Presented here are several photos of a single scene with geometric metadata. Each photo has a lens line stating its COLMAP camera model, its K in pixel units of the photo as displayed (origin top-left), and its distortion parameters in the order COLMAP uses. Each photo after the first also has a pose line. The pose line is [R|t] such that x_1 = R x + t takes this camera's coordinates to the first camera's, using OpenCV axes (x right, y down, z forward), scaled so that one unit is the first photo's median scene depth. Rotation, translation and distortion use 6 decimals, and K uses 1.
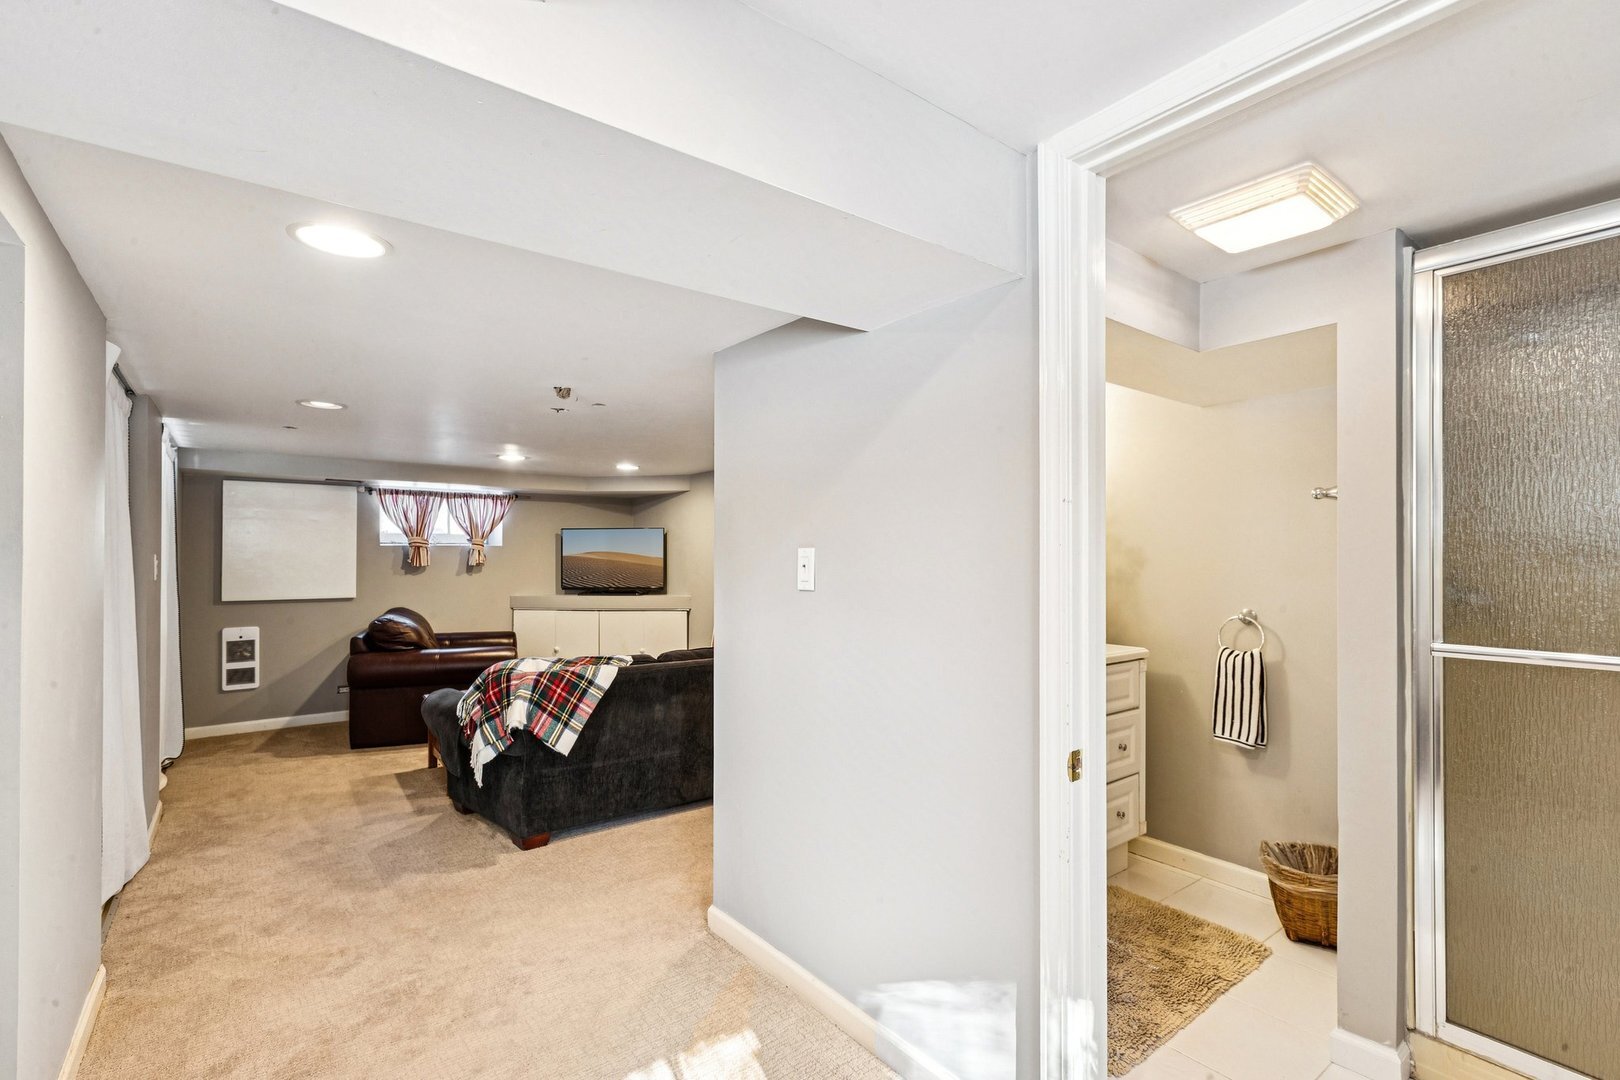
lens RADIAL K [[738.7, 0, 812.5], [0, 738.7, 552.0], [0, 0, 1]] dist [0.001134, -0.001256]
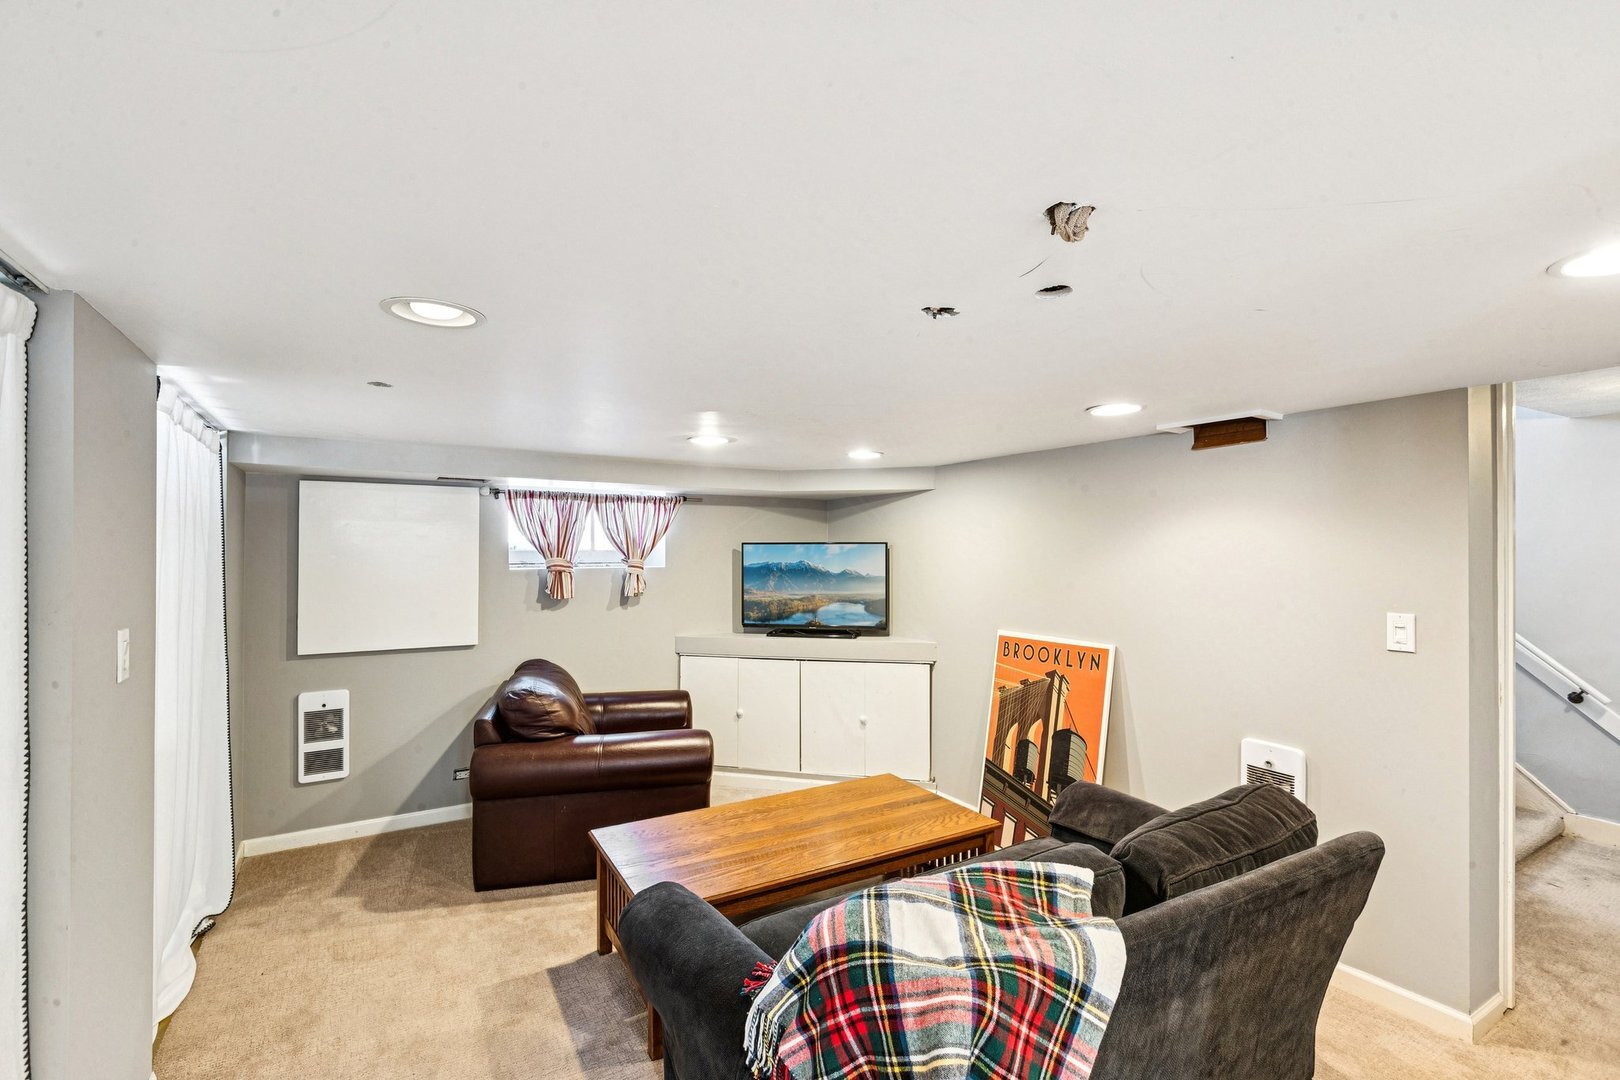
lens RADIAL K [[738.7, 0, 807.6], [0, 738.7, 546.3], [0, 0, 1]] dist [0.001134, -0.001256]
pose [[0.993390, -0.000362, -0.114785, -0.252874], [0.000249, 0.999999, -0.000995, -0.035875], [0.114786, 0.000959, 0.993390, 0.378531]]
